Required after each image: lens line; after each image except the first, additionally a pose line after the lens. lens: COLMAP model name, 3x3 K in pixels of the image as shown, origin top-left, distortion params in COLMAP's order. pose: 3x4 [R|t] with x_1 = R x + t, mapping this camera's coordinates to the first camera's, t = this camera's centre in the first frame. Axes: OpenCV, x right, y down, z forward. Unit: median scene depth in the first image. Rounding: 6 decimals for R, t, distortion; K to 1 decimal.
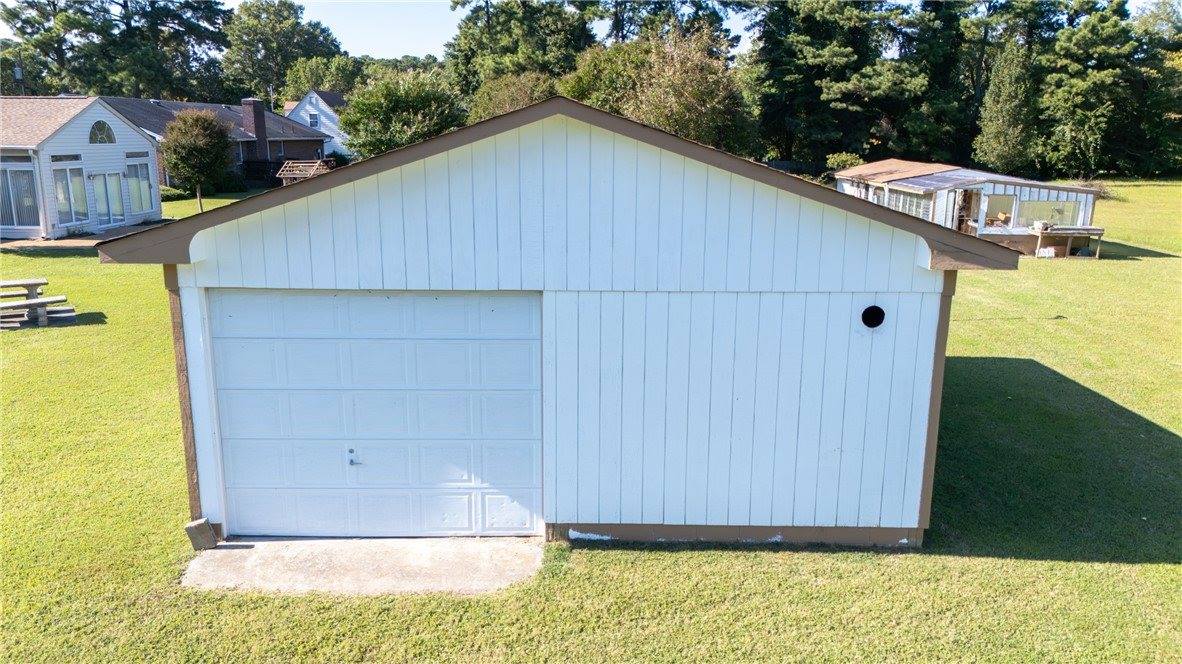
lens RADIAL K [[871.1, 0, 602.4], [0, 871.1, 339.4], [0, 0, 1]] dist [0.098268, -0.097810]
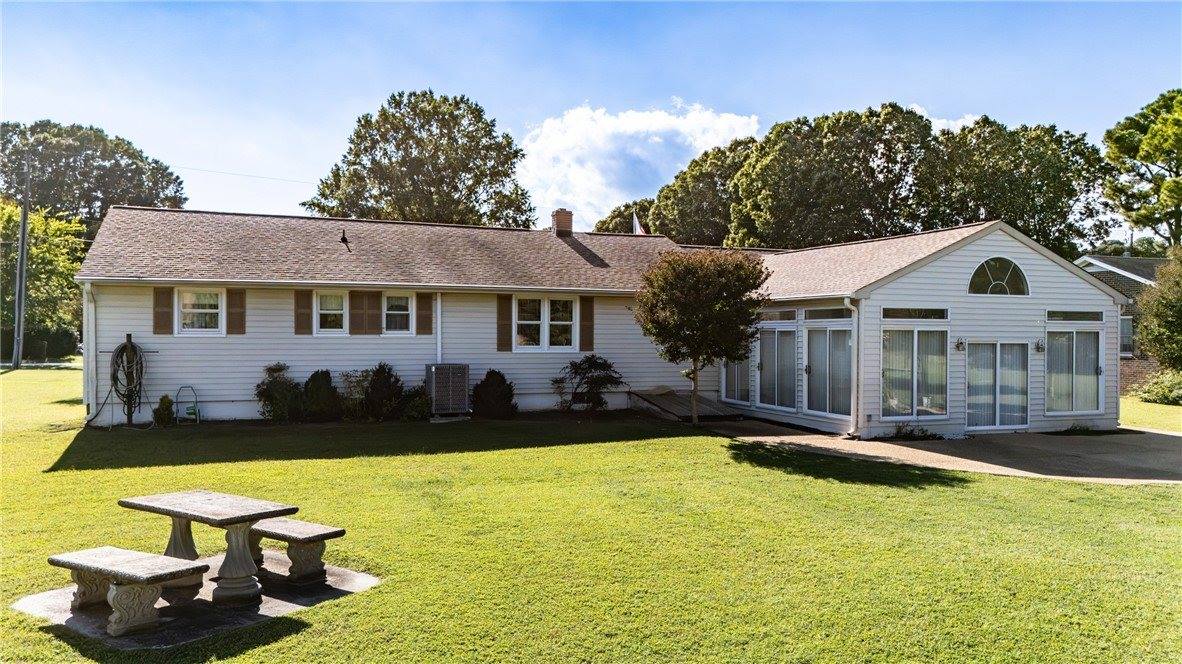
lens RADIAL K [[871.1, 0, 602.4], [0, 871.1, 339.4], [0, 0, 1]] dist [0.098268, -0.097810]
pose [[0.386878, 0.001461, -0.922130, -0.048861], [-0.213574, 0.972950, -0.088062, -0.035533], [0.897057, 0.231012, 0.376725, 0.241170]]
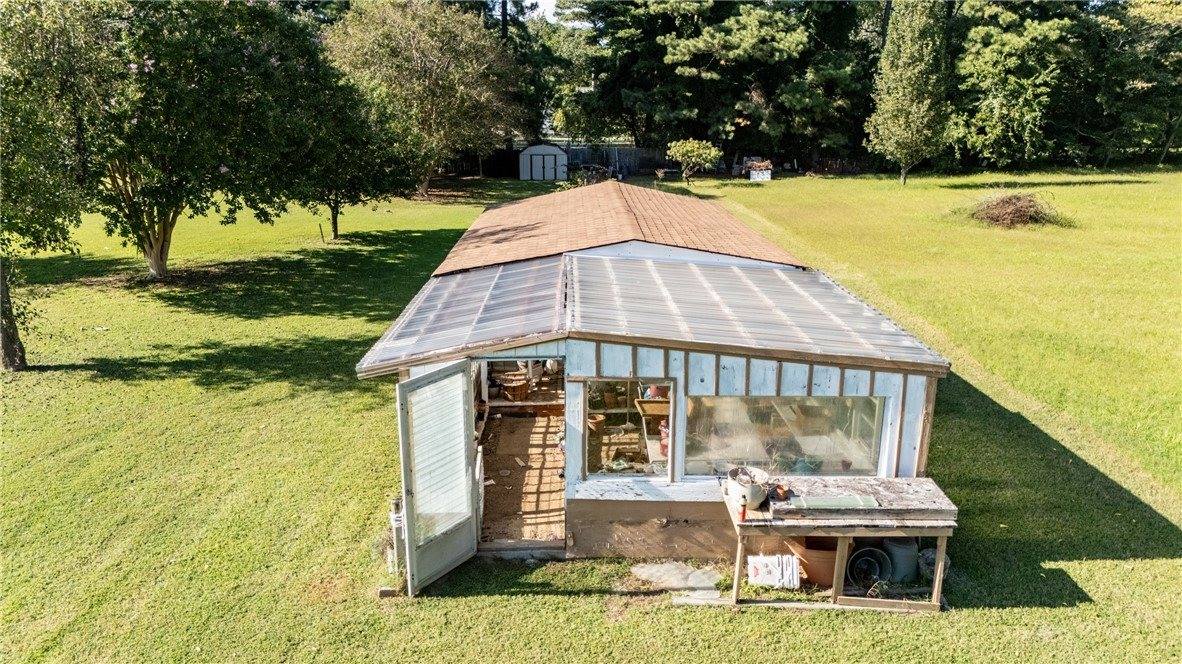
lens RADIAL K [[871.1, 0, 602.4], [0, 871.1, 339.4], [0, 0, 1]] dist [0.098268, -0.097810]
pose [[0.999237, -0.015139, 0.035993, 0.170975], [0.013864, 0.999277, 0.035392, -0.073802], [-0.036503, -0.034866, 0.998725, 0.280310]]
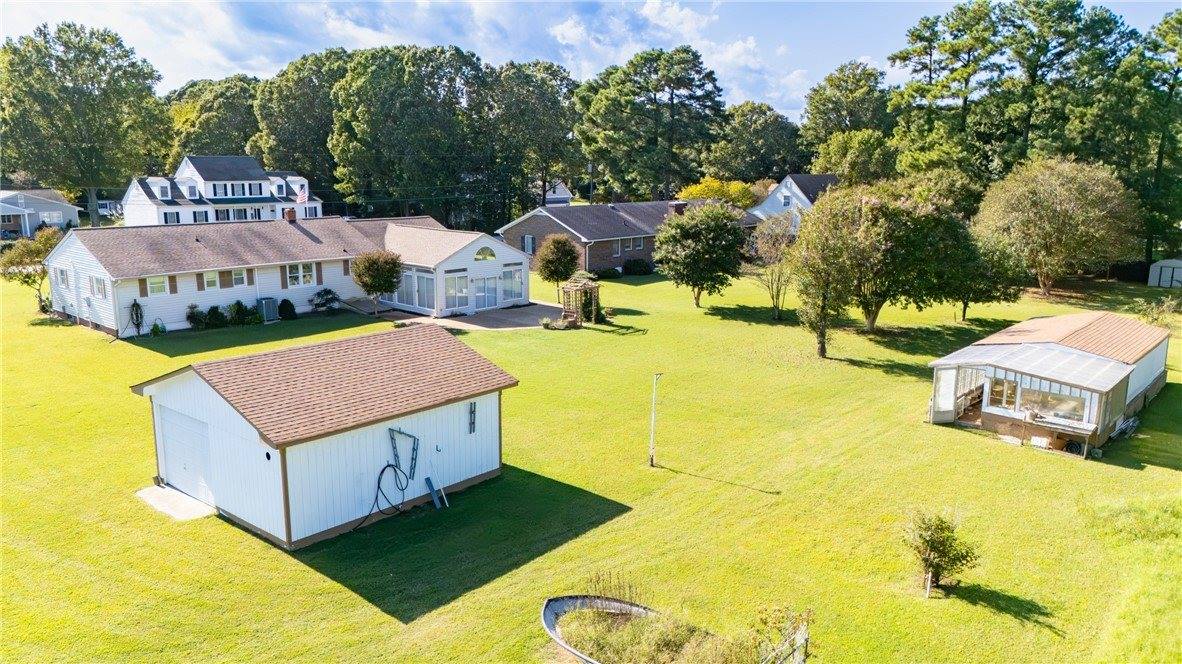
lens RADIAL K [[871.1, 0, 602.4], [0, 871.1, 339.4], [0, 0, 1]] dist [0.098268, -0.097810]
pose [[0.762485, 0.128800, -0.634056, 0.297489], [-0.149246, 0.988570, 0.021340, -0.063674], [0.629557, 0.078359, 0.772993, -0.051173]]
